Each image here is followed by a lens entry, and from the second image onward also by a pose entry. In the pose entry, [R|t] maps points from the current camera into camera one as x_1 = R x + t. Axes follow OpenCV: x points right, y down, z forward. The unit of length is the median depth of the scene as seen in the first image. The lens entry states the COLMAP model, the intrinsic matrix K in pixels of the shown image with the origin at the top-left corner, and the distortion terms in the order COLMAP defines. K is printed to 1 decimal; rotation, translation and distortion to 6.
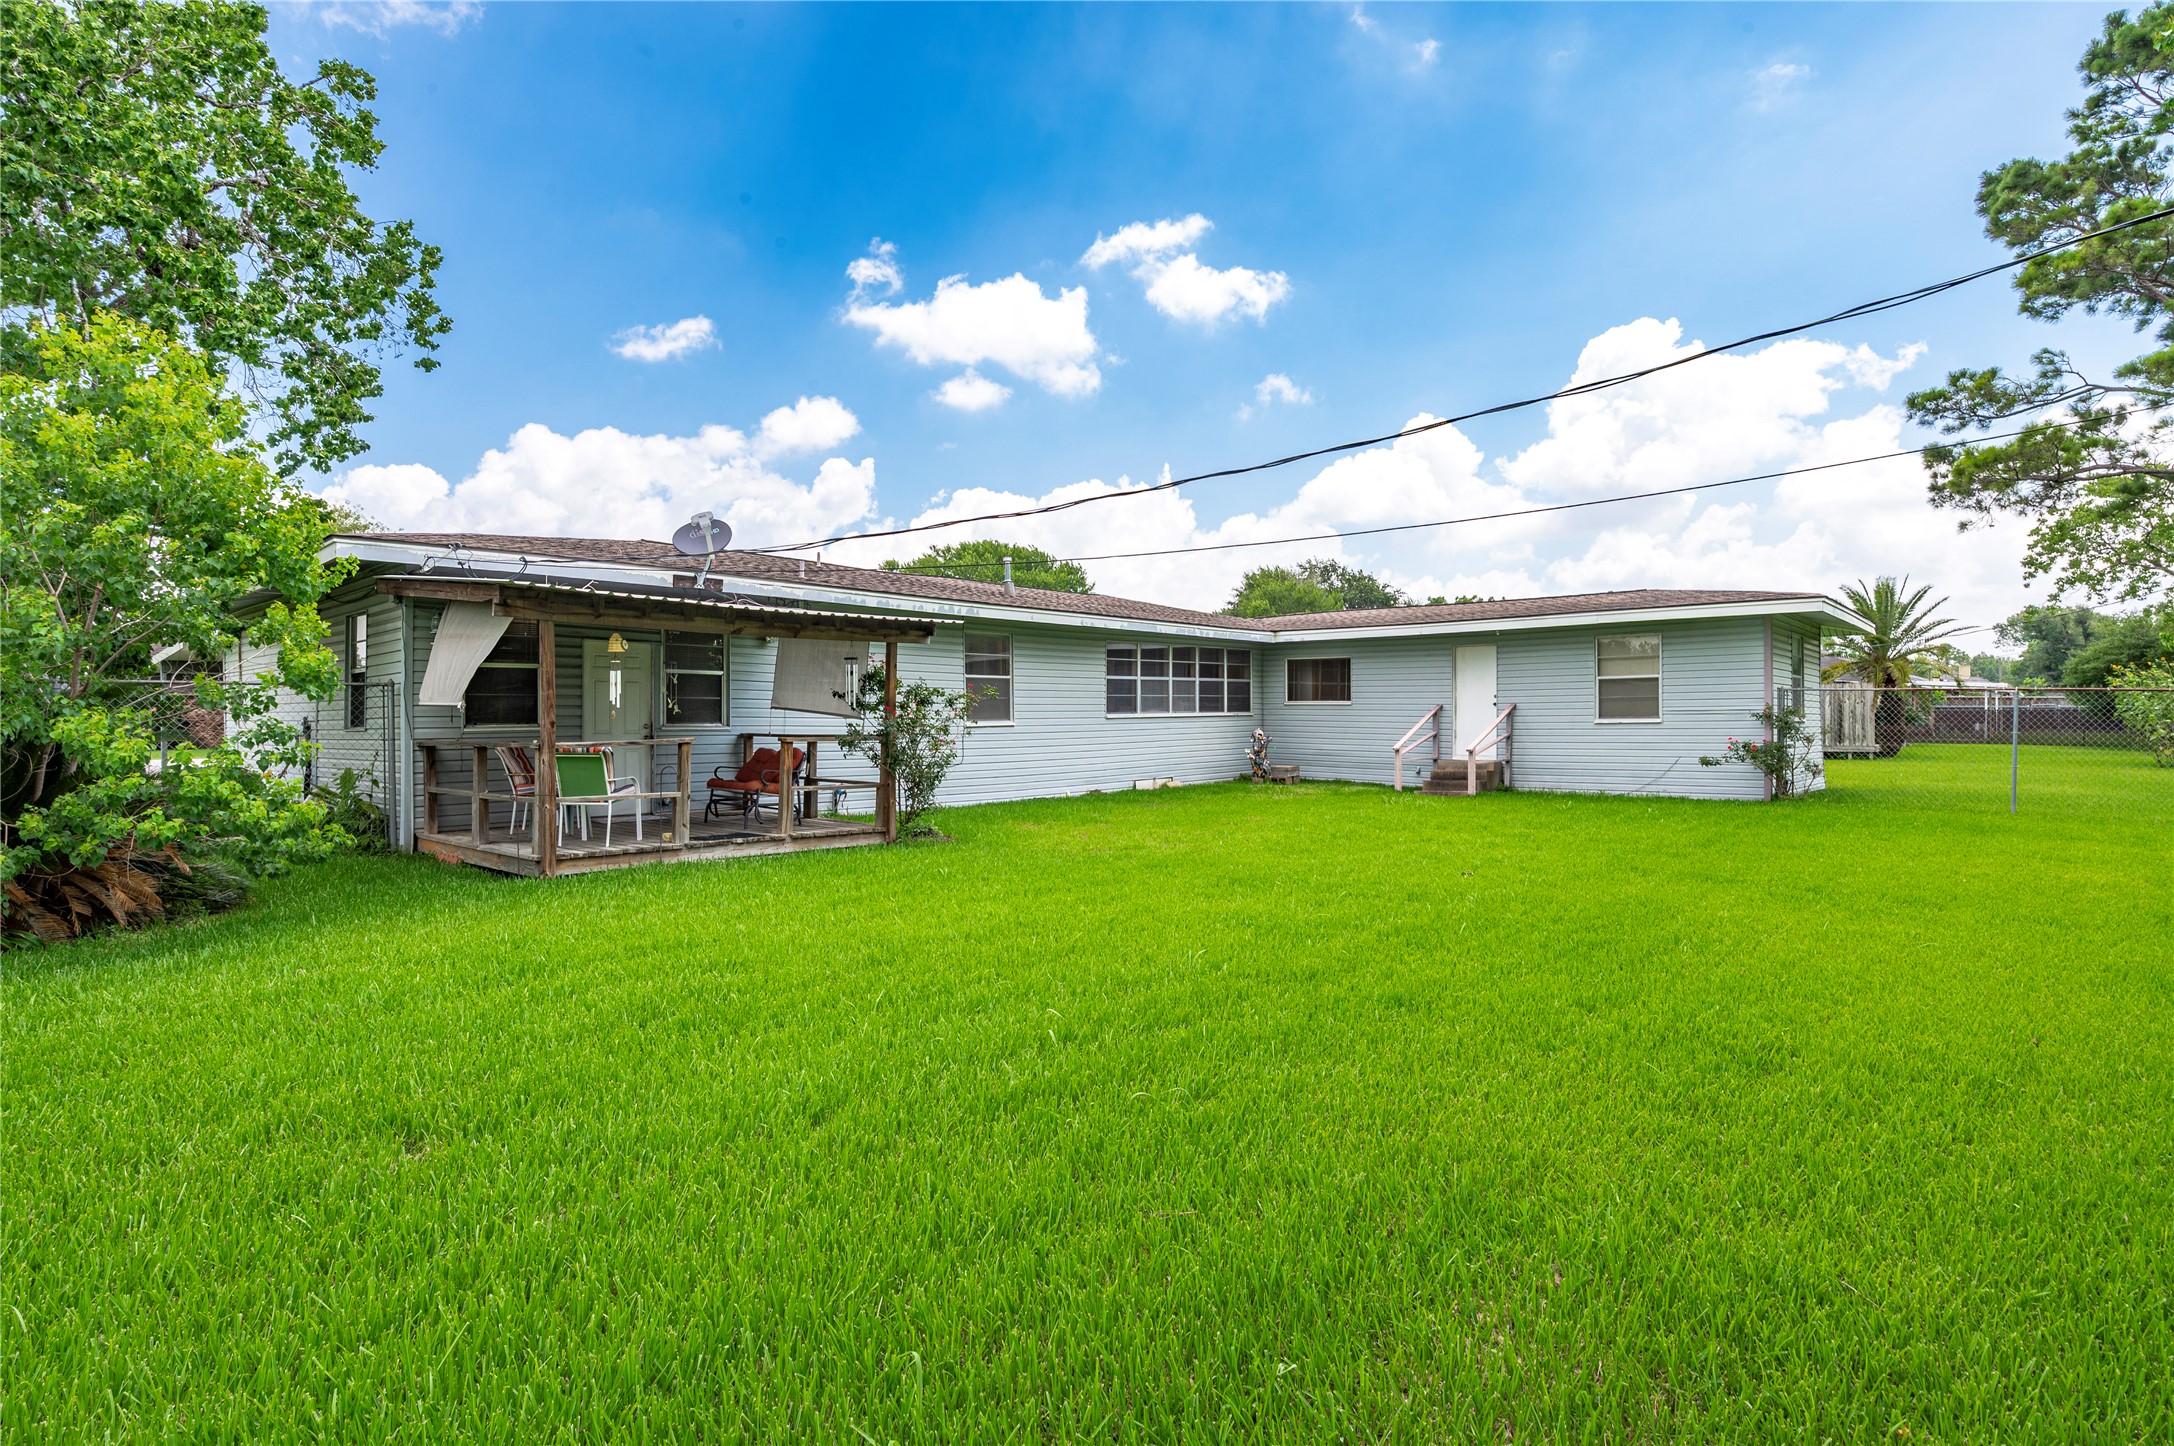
lens RADIAL K [[1075.1, 0, 1093.9], [0, 1075.1, 717.7], [0, 0, 1]] dist [-0.002754, -0.005429]
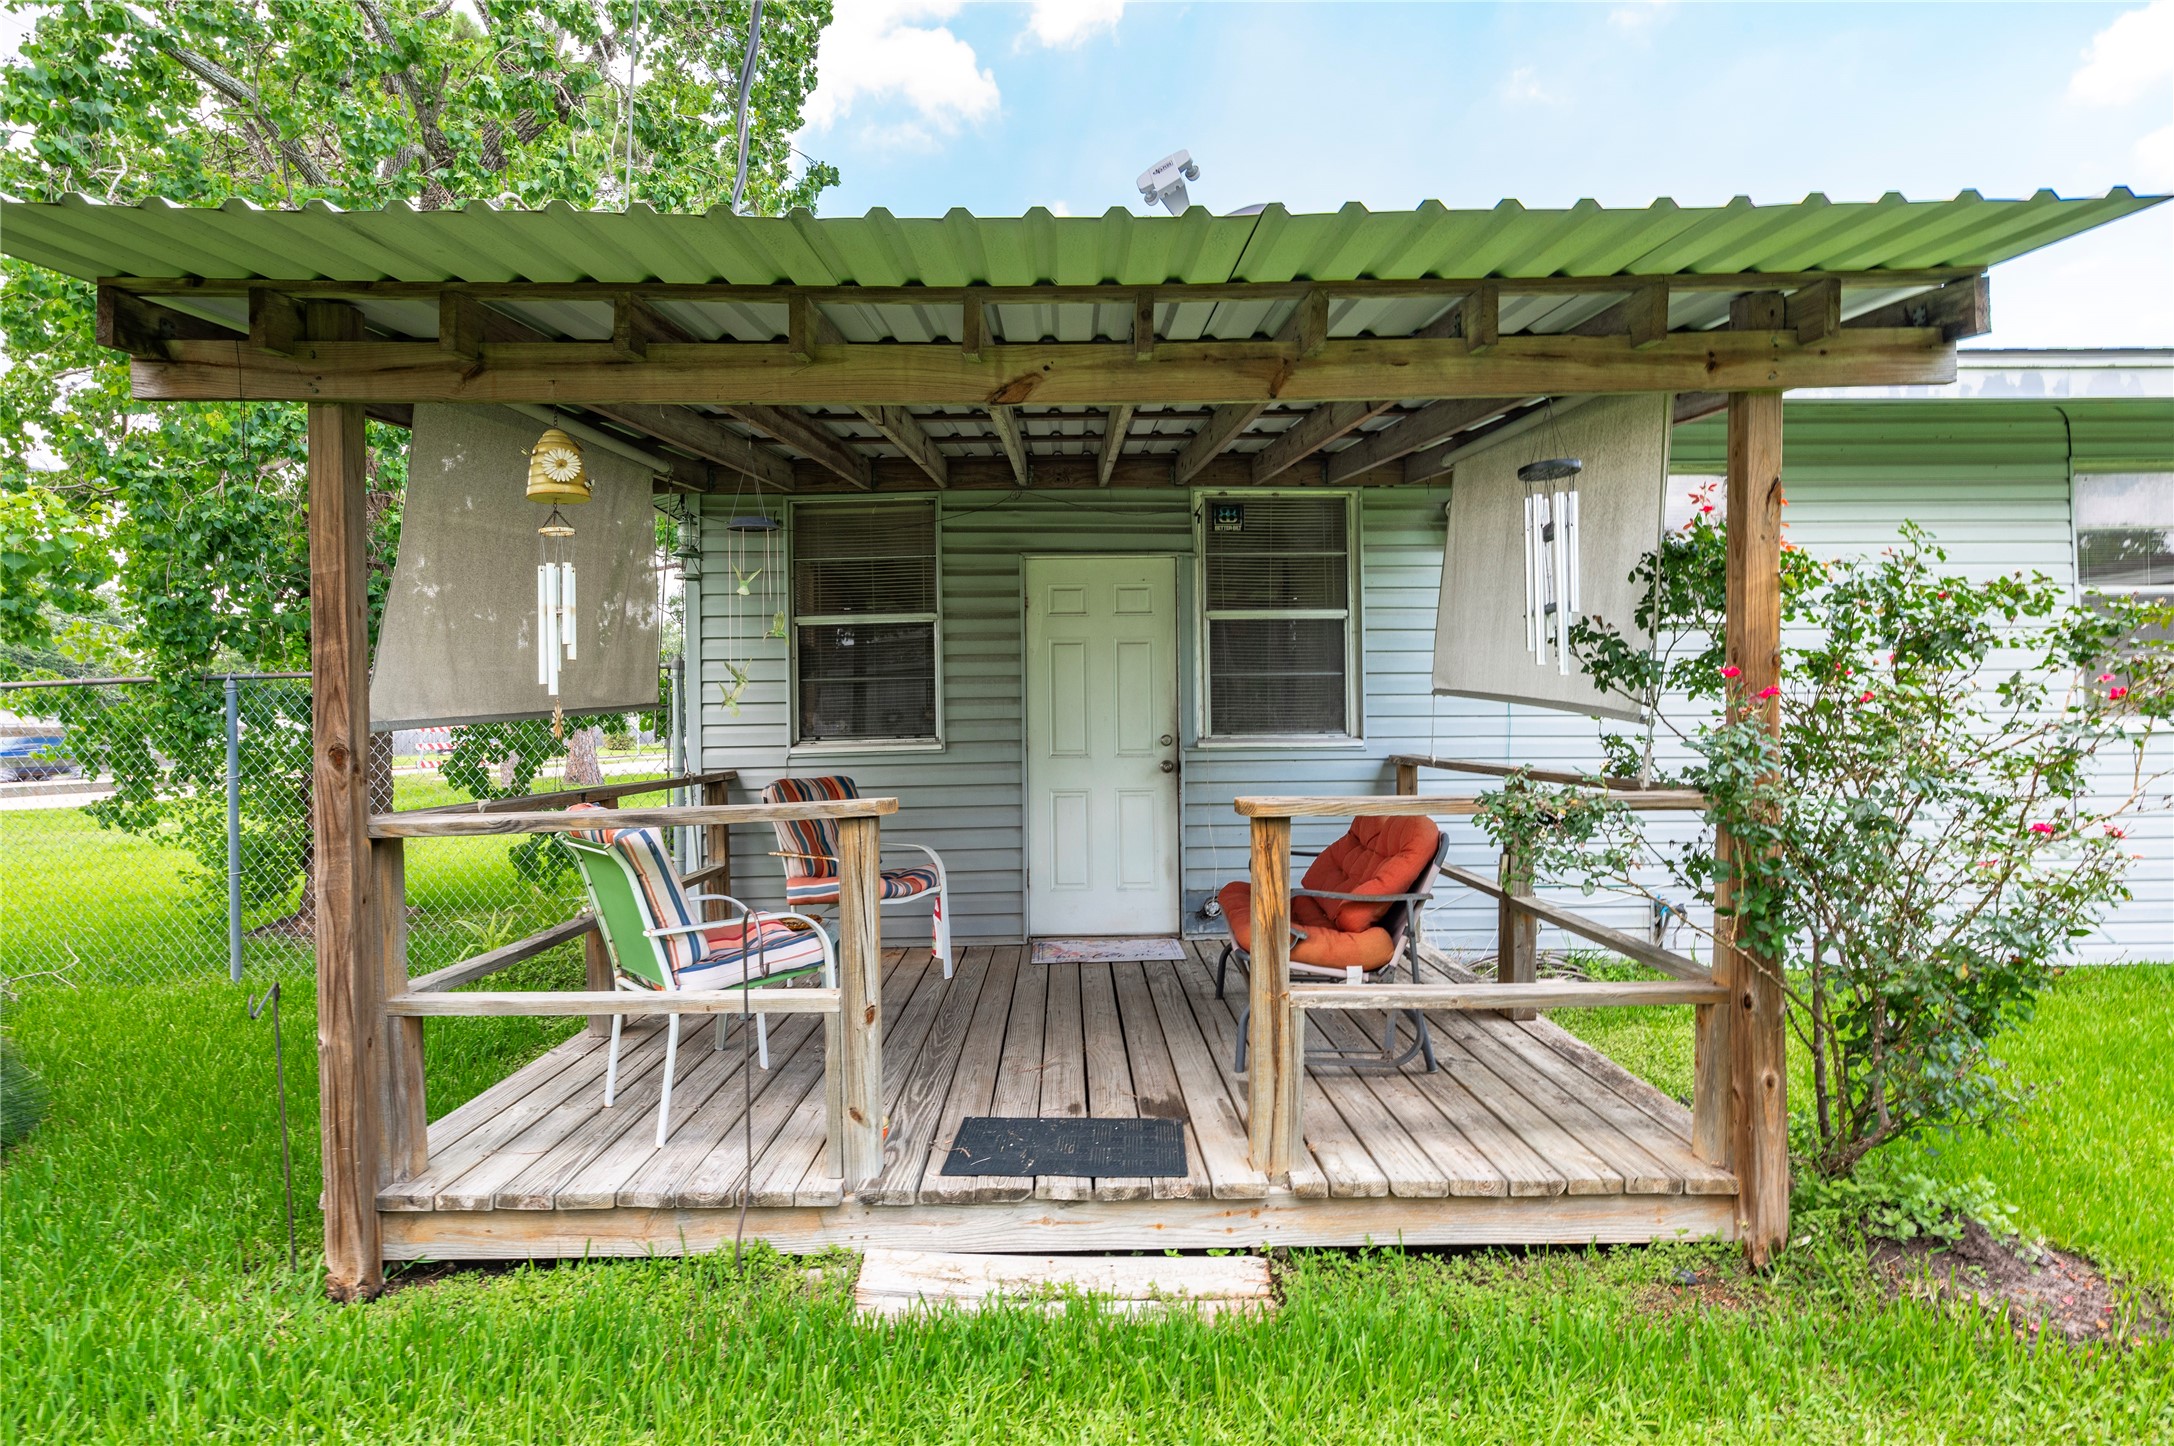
lens RADIAL K [[1075.1, 0, 1091.3], [0, 1075.1, 730.9], [0, 0, 1]] dist [-0.002754, -0.005429]
pose [[0.685712, -0.001461, -0.727872, -0.102887], [0.012647, 0.999871, 0.009908, -0.000756], [0.727763, -0.015999, 0.685642, 0.637137]]
